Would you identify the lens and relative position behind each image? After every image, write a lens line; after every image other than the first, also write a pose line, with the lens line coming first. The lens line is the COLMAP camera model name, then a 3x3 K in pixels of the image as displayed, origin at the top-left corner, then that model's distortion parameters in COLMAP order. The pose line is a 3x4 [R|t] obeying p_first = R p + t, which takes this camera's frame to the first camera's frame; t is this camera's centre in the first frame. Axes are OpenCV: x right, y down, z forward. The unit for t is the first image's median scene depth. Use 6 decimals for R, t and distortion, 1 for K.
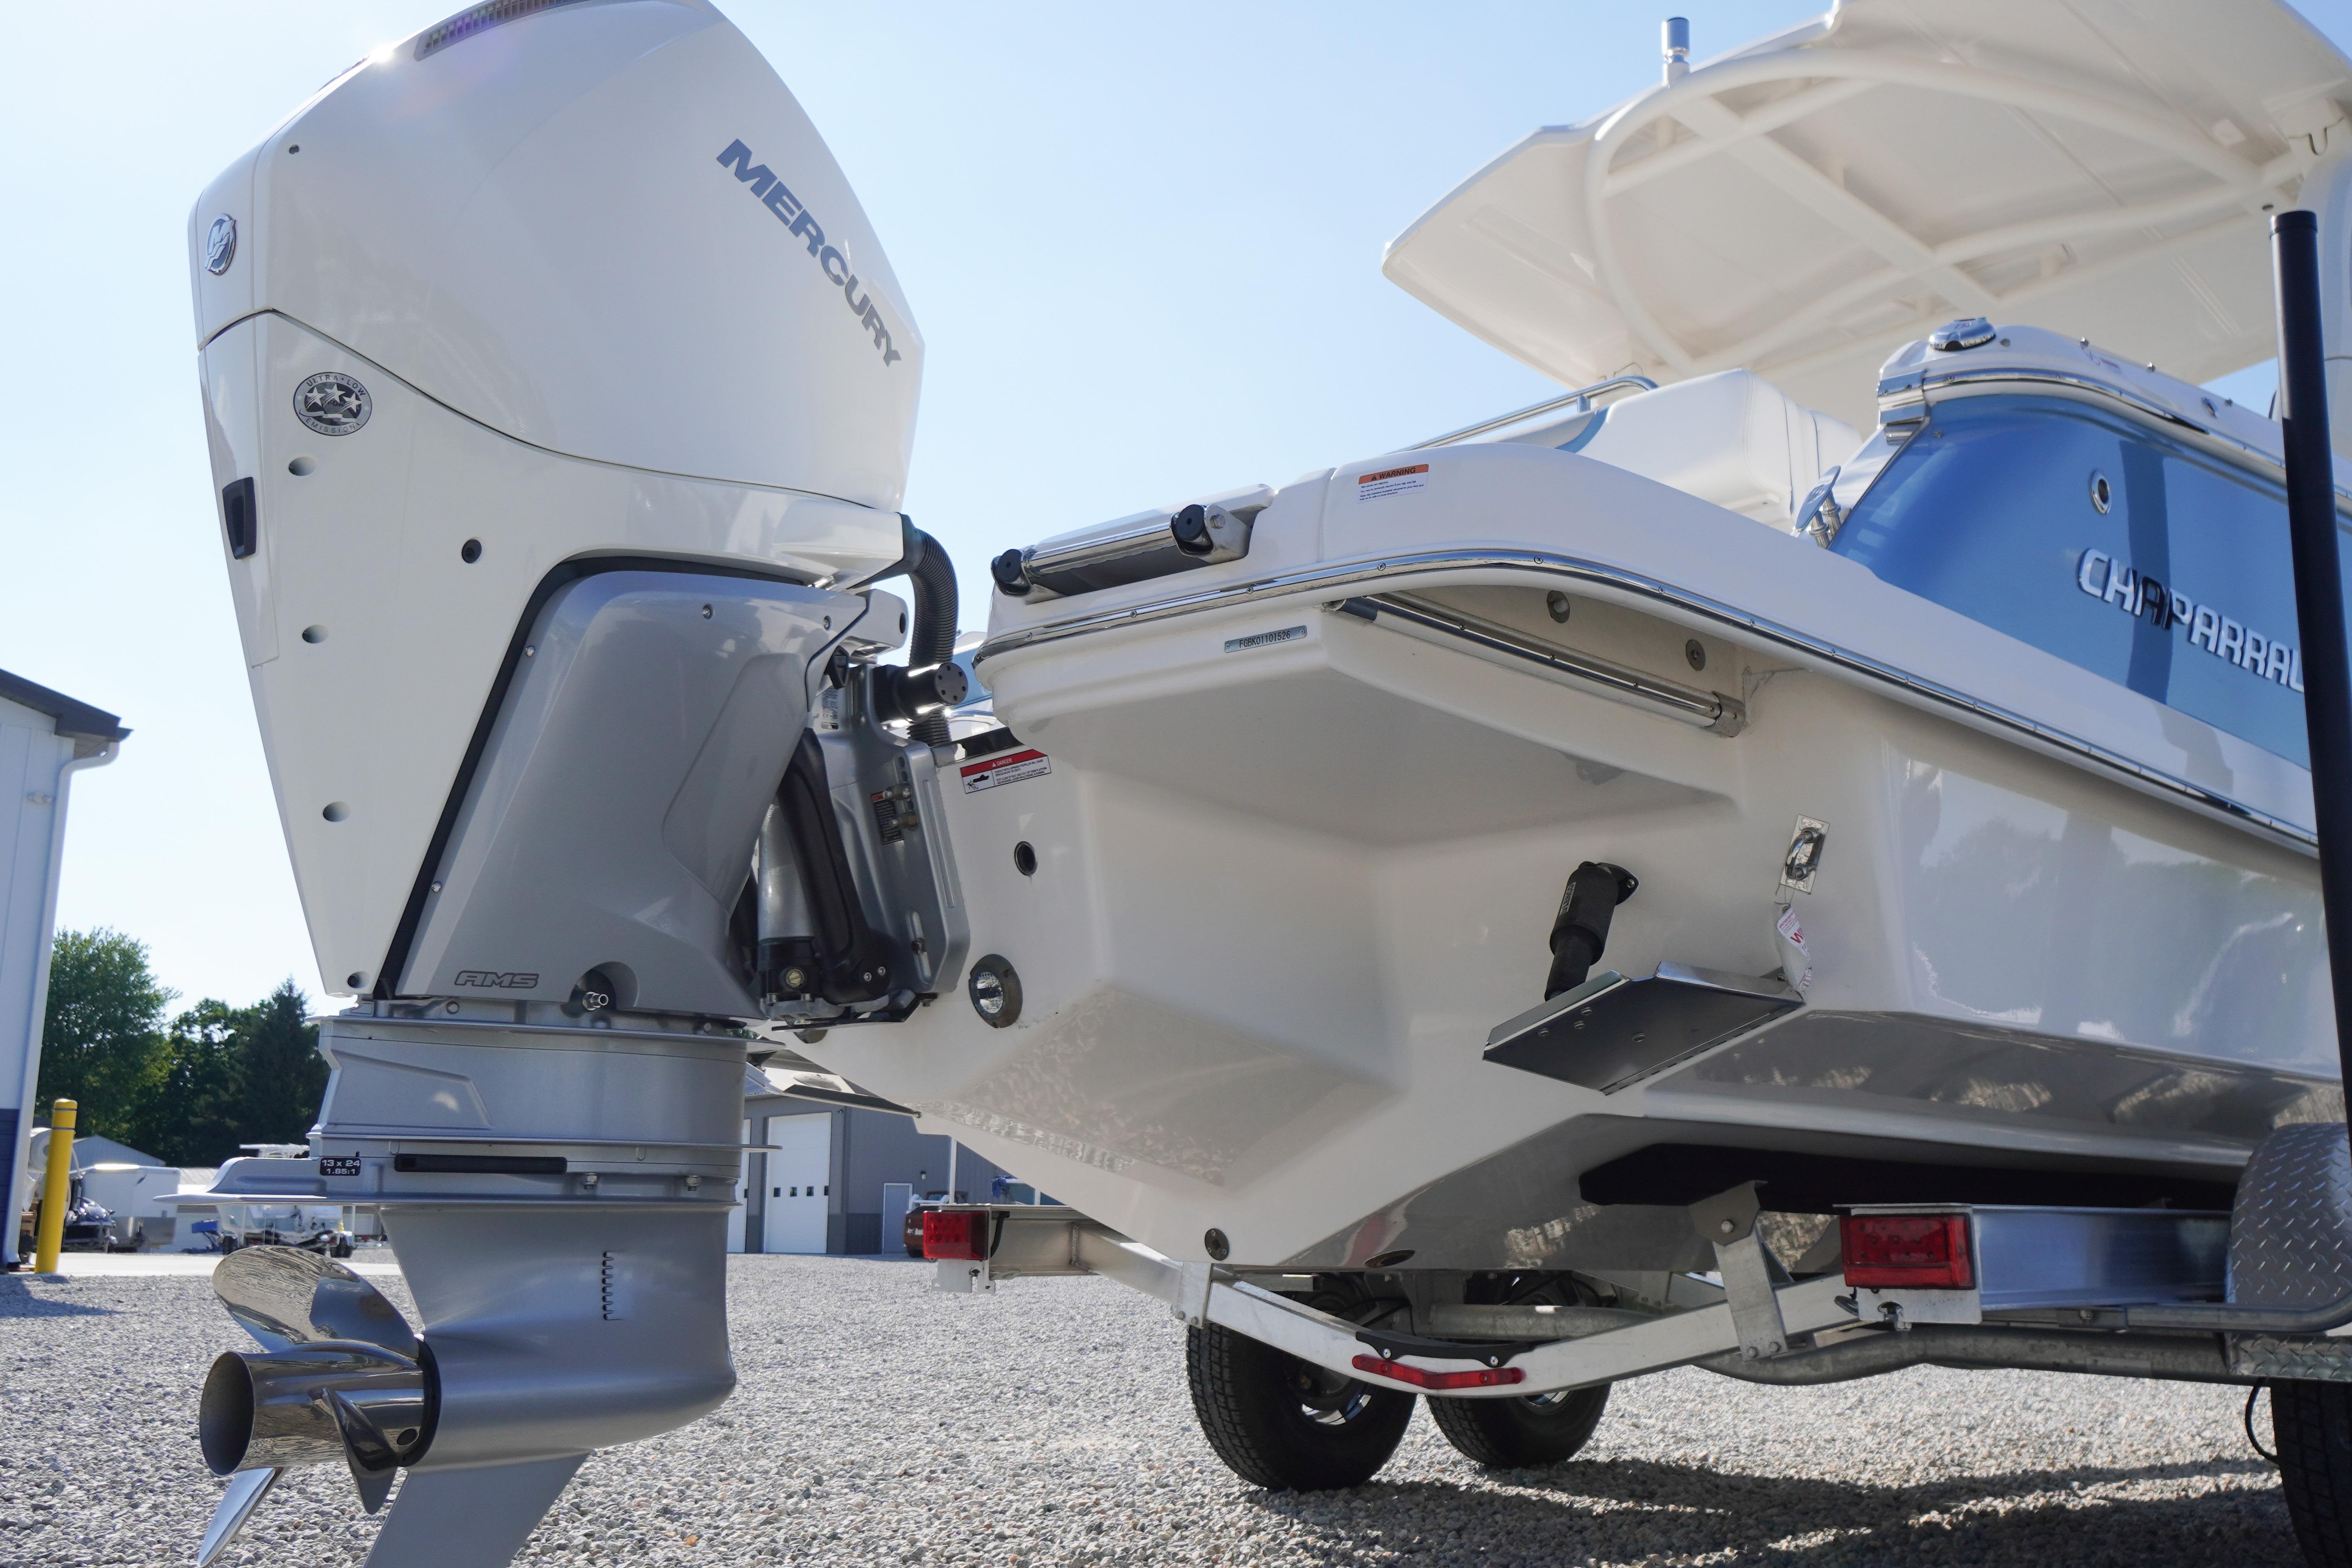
lens RADIAL K [[2071.0, 0, 1159.0], [0, 2071.0, 785.8], [0, 0, 1]] dist [-0.005268, 0.018331]
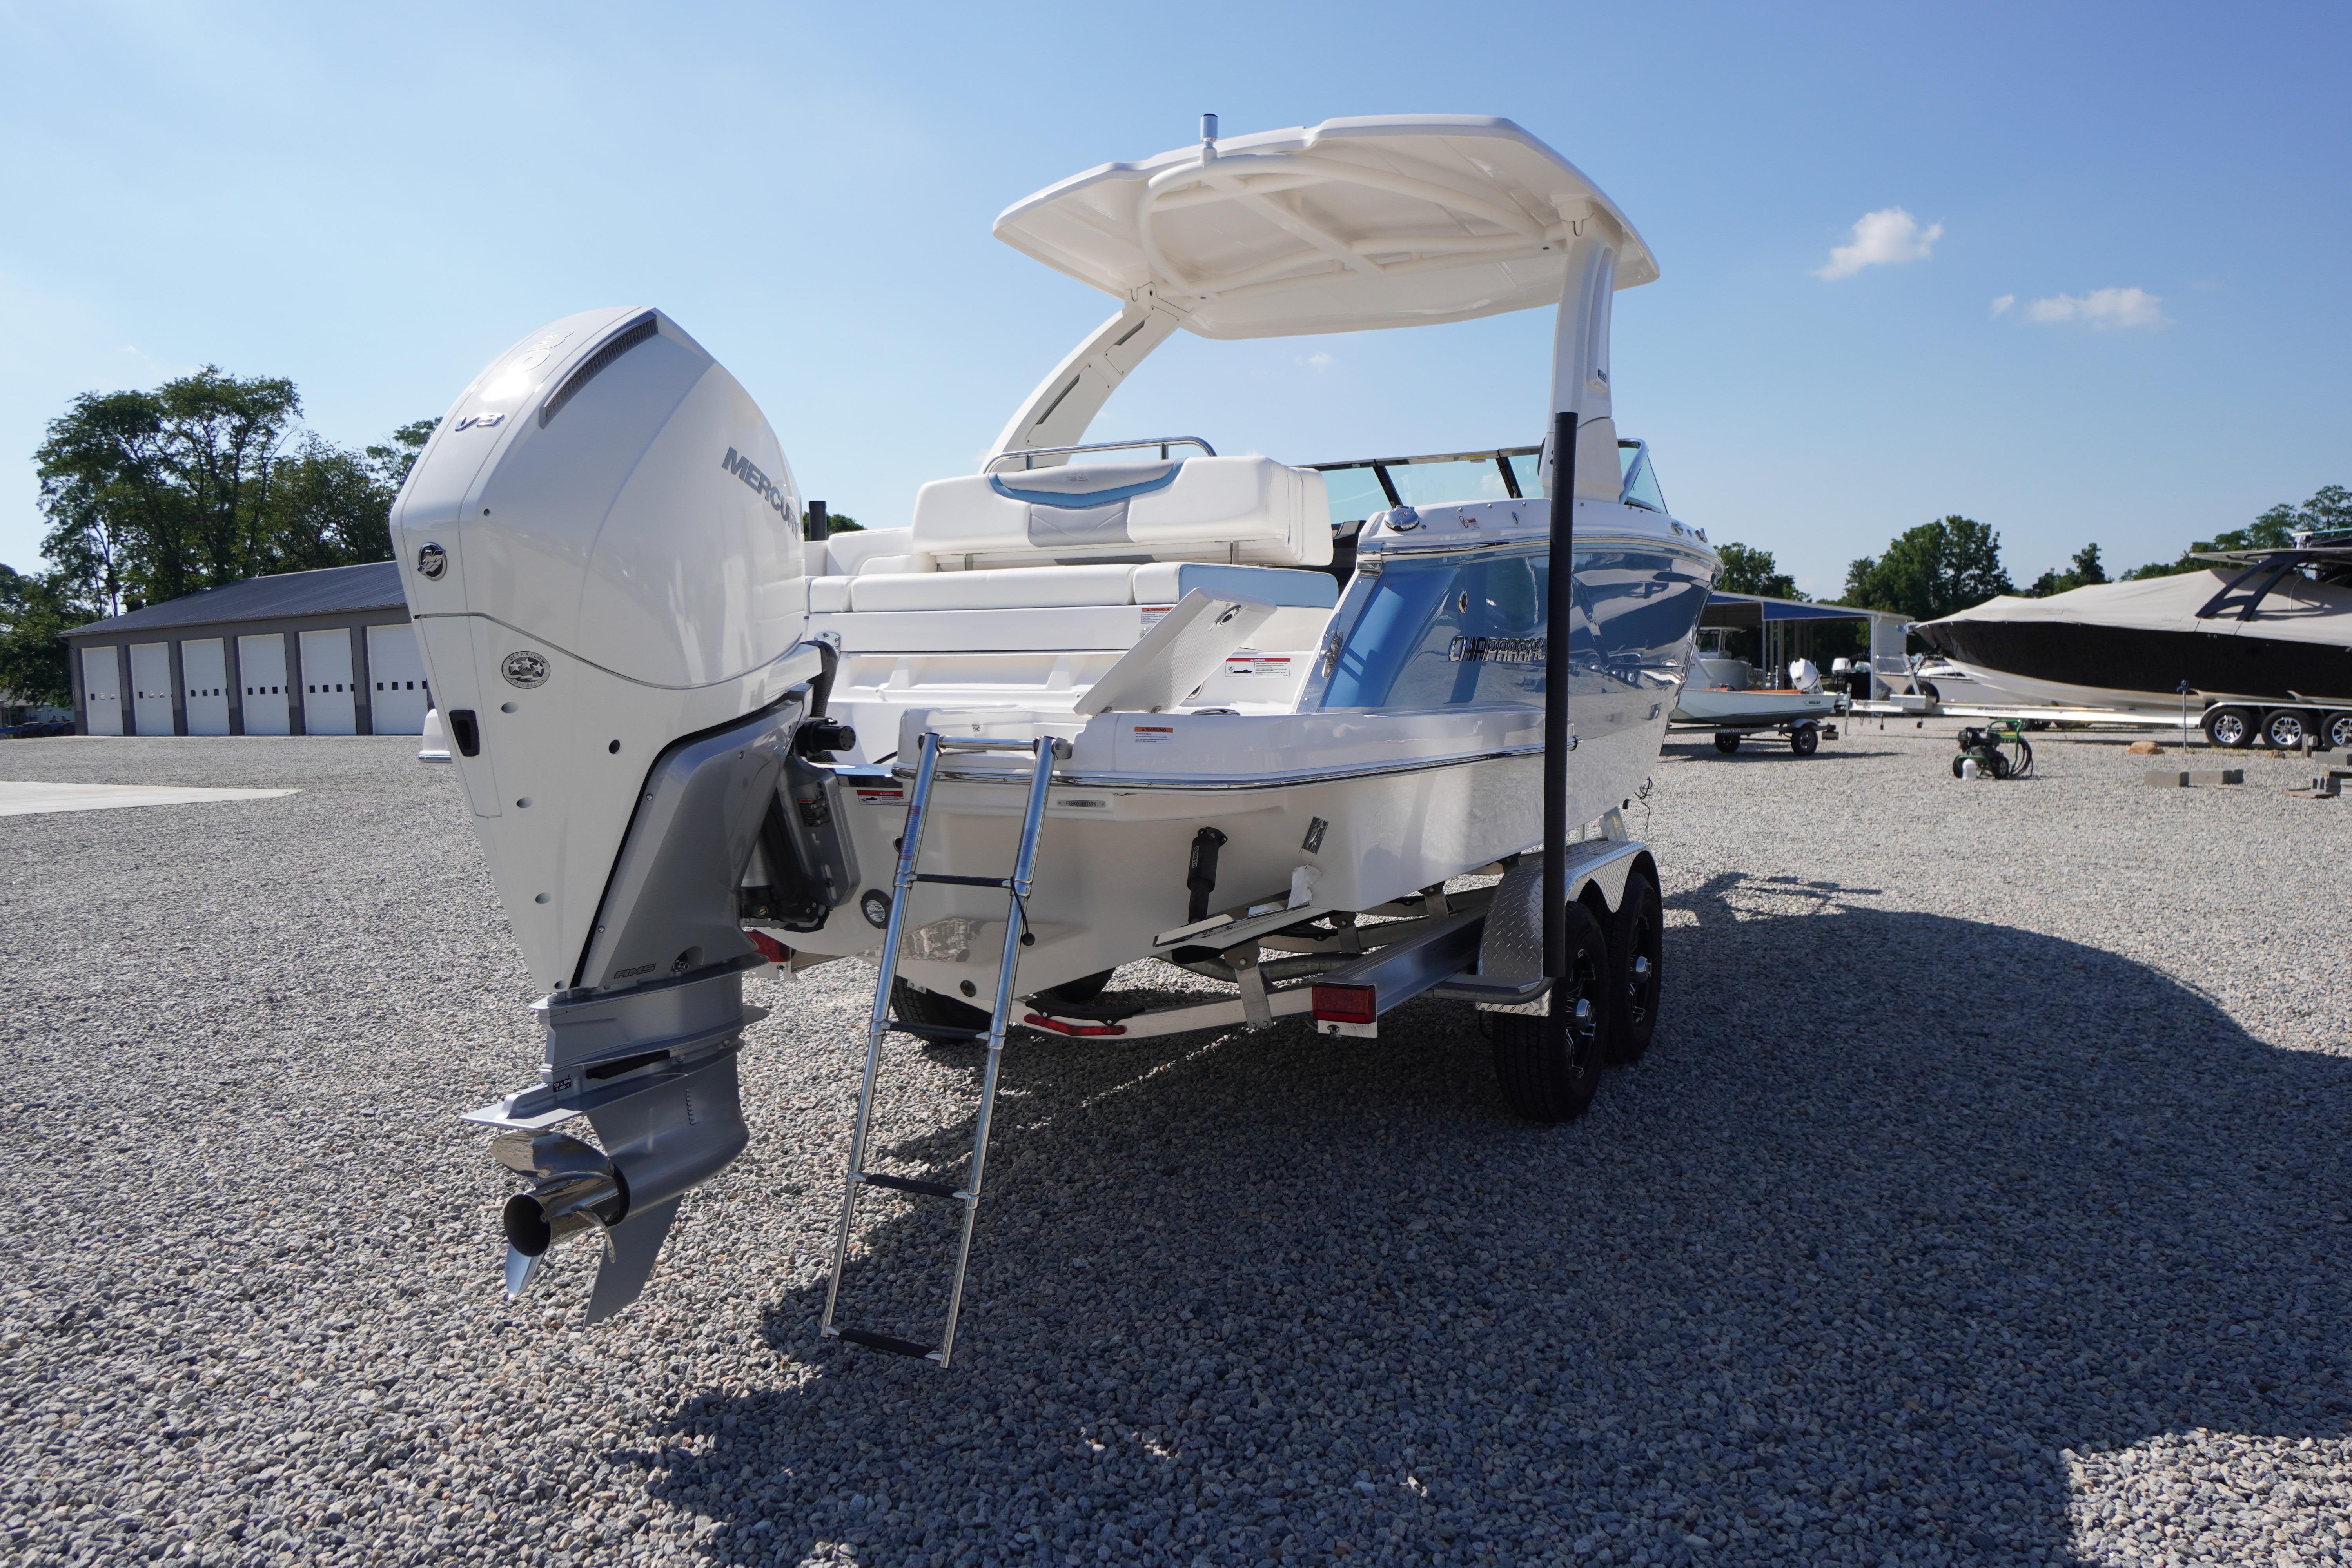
lens RADIAL K [[1579.8, 0, 1176.0], [0, 1579.8, 784.0], [0, 0, 1]] dist [-0.010858, -0.000087]
pose [[0.953005, -0.045880, 0.299461, -0.212418], [-0.040133, 0.960636, 0.274896, -0.346317], [-0.300285, -0.273995, 0.913650, -0.251403]]
